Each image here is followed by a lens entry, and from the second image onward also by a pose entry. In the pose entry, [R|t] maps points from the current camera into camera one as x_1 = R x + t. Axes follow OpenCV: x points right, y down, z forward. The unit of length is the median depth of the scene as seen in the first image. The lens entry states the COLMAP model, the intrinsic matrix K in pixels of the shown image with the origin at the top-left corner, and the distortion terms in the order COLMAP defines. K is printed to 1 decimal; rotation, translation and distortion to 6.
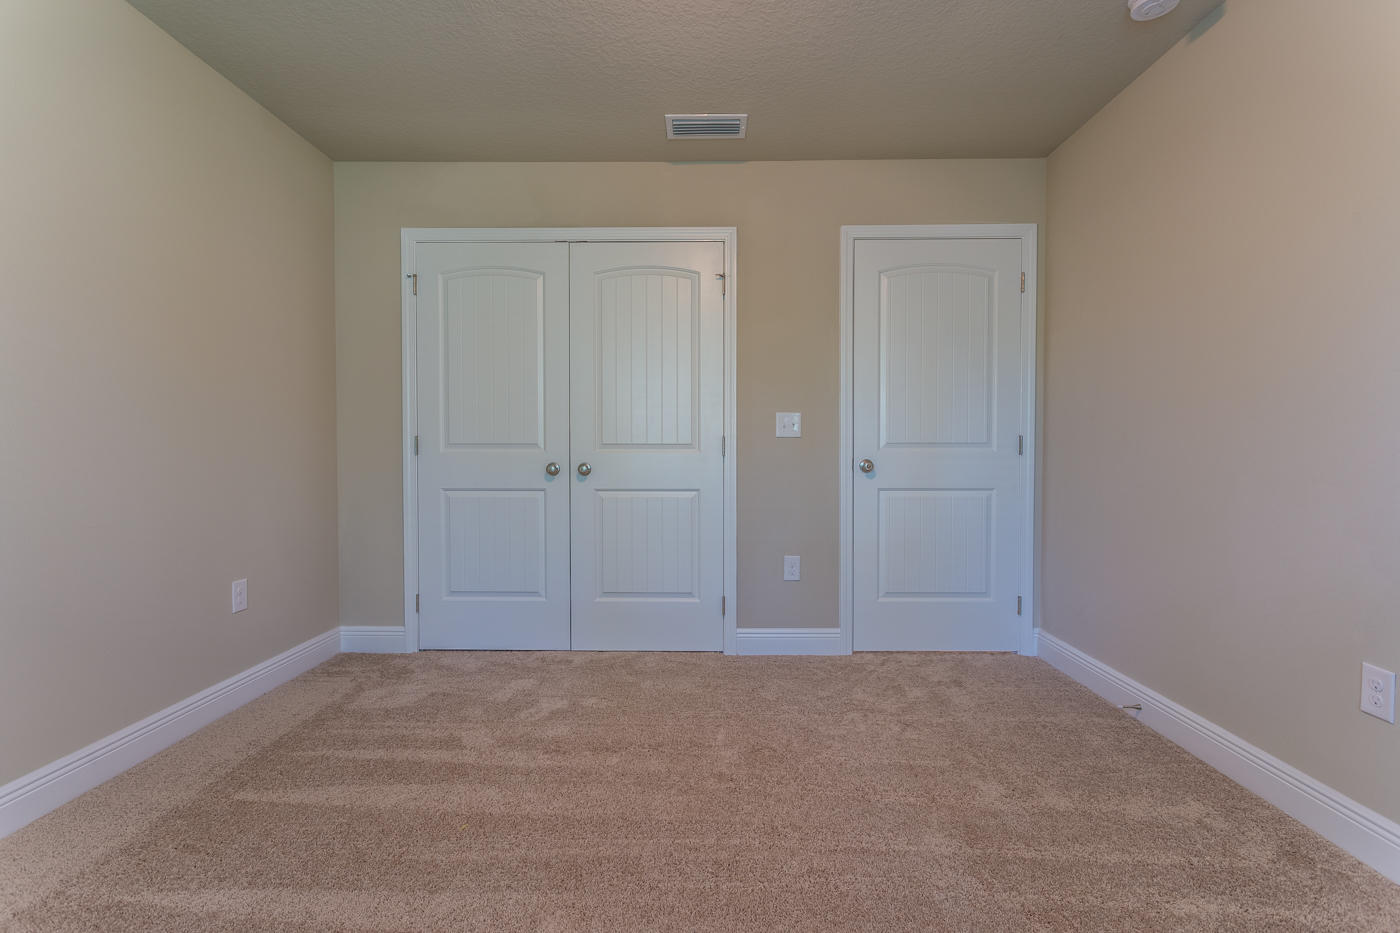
lens RADIAL K [[672.7, 0, 700.0], [0, 672.7, 466.5], [0, 0, 1]] dist [0.004898, 0.000587]
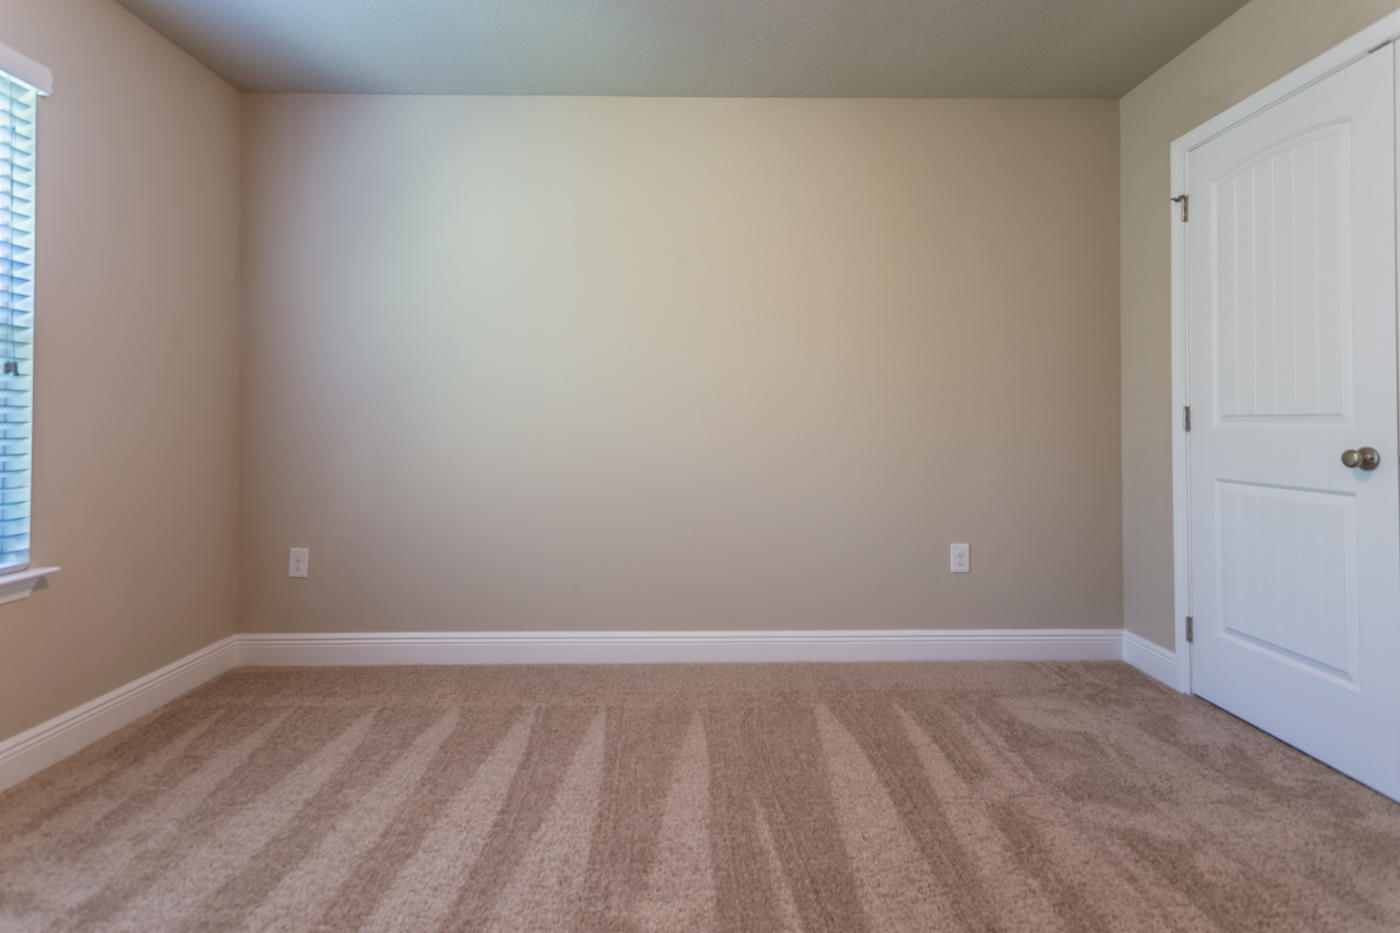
lens RADIAL K [[685.6, 0, 698.5], [0, 685.6, 418.5], [0, 0, 1]] dist [-0.000118, 0.000056]
pose [[0.033459, -0.009323, -0.999397, 0.342299], [-0.025274, 0.999629, -0.010172, -0.010262], [0.999120, 0.025599, 0.033211, 0.441524]]
